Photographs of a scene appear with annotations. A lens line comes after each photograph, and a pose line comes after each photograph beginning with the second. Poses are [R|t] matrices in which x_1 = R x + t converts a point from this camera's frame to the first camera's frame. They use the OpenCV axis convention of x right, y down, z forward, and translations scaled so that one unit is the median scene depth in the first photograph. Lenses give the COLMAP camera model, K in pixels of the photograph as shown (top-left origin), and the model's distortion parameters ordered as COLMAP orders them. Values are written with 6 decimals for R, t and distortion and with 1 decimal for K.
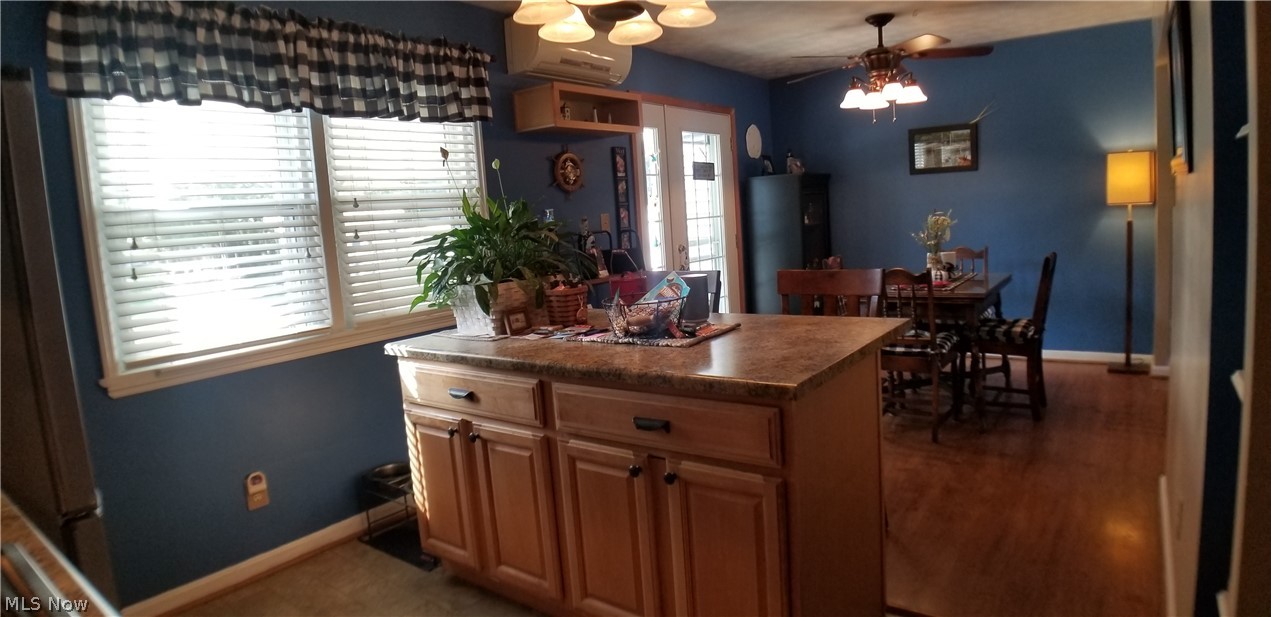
lens RADIAL K [[696.0, 0, 634.7], [0, 696.0, 302.6], [0, 0, 1]] dist [-0.082827, 0.004835]
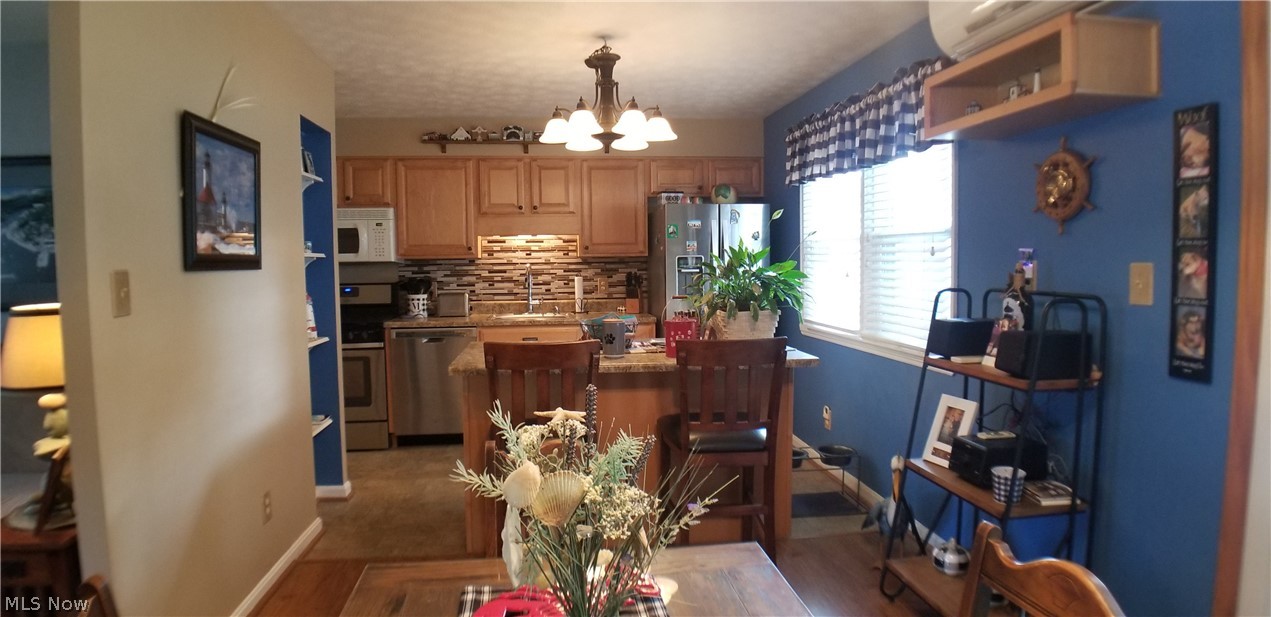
lens RADIAL K [[696.0, 0, 626.9], [0, 696.0, 307.2], [0, 0, 1]] dist [-0.082827, 0.004835]
pose [[-0.727632, 0.121695, -0.675087, 0.507043], [-0.026196, 0.978490, 0.204622, -0.177295], [0.685468, 0.166574, -0.708793, 1.061843]]
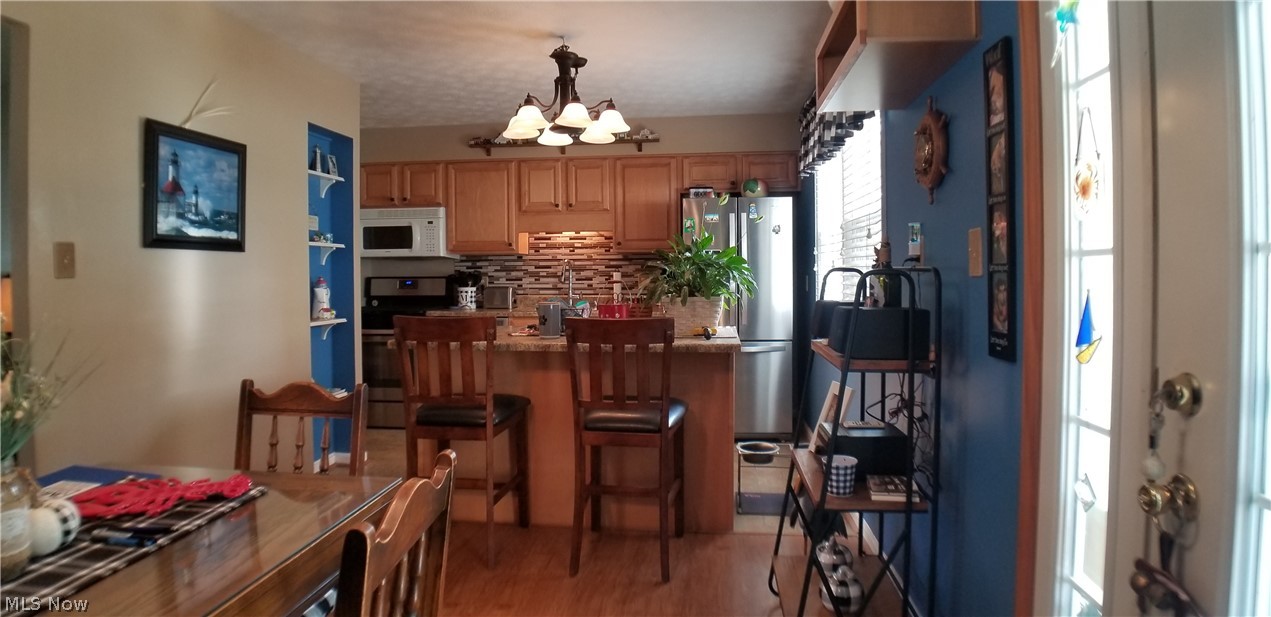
lens RADIAL K [[696.0, 0, 639.3], [0, 696.0, 288.4], [0, 0, 1]] dist [-0.082827, 0.004835]
pose [[-0.863784, 0.085212, -0.496605, 0.325354], [0.001964, 0.986158, 0.165799, -0.156666], [0.503859, 0.142239, -0.851994, 1.227477]]
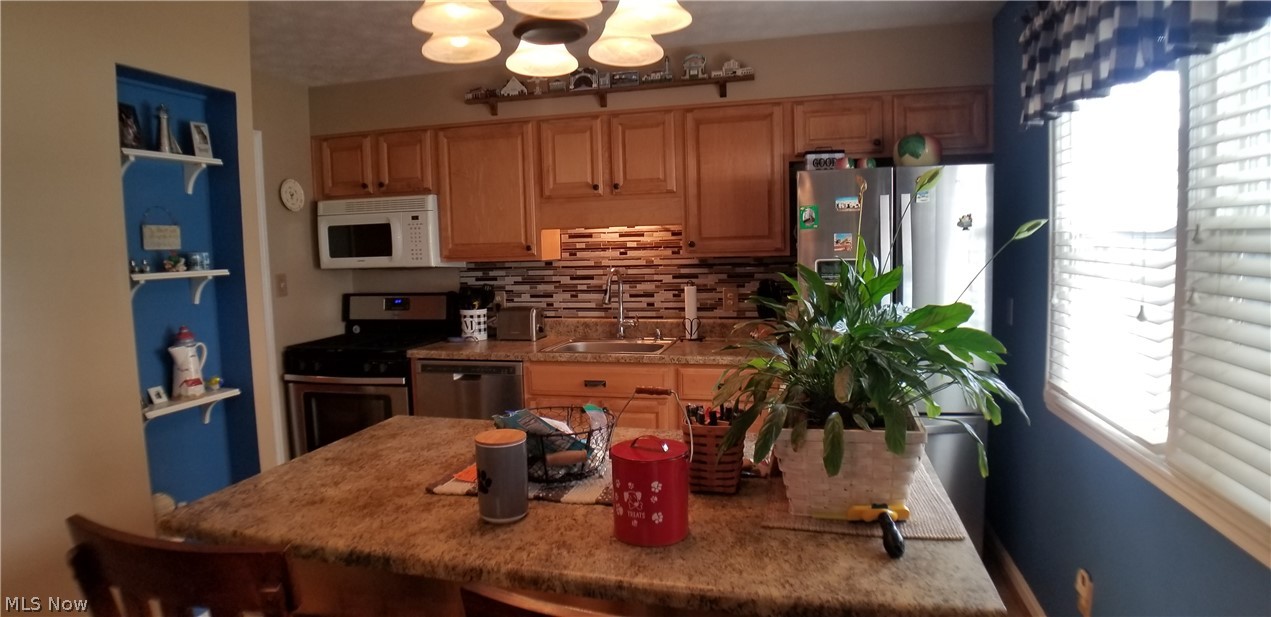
lens RADIAL K [[696.0, 0, 621.1], [0, 696.0, 308.7], [0, 0, 1]] dist [-0.082827, 0.004835]
pose [[-0.928487, 0.124983, -0.349702, 0.097099], [0.042760, 0.971382, 0.233641, -0.147280], [0.368896, 0.201979, -0.907260, 0.848717]]
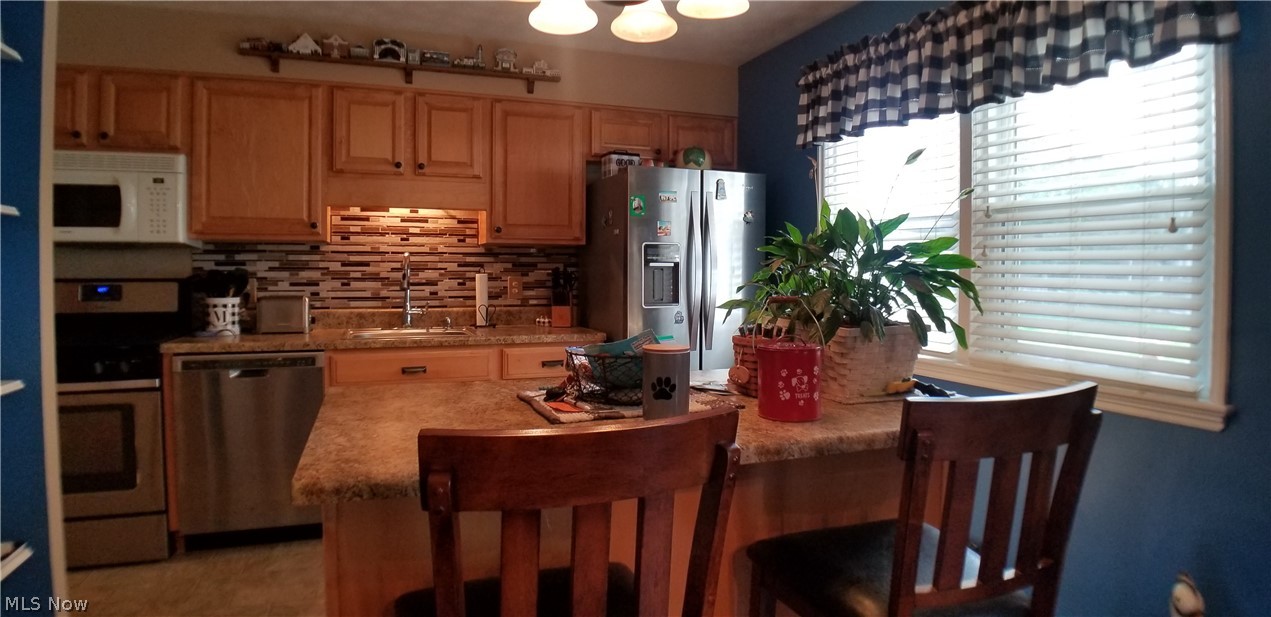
lens RADIAL K [[696.0, 0, 641.3], [0, 696.0, 287.5], [0, 0, 1]] dist [-0.082827, 0.004835]
pose [[-0.536583, 0.087011, -0.839350, 0.327570], [-0.075127, 0.985794, 0.150219, -0.098099], [0.840497, 0.143663, -0.522423, 0.717151]]
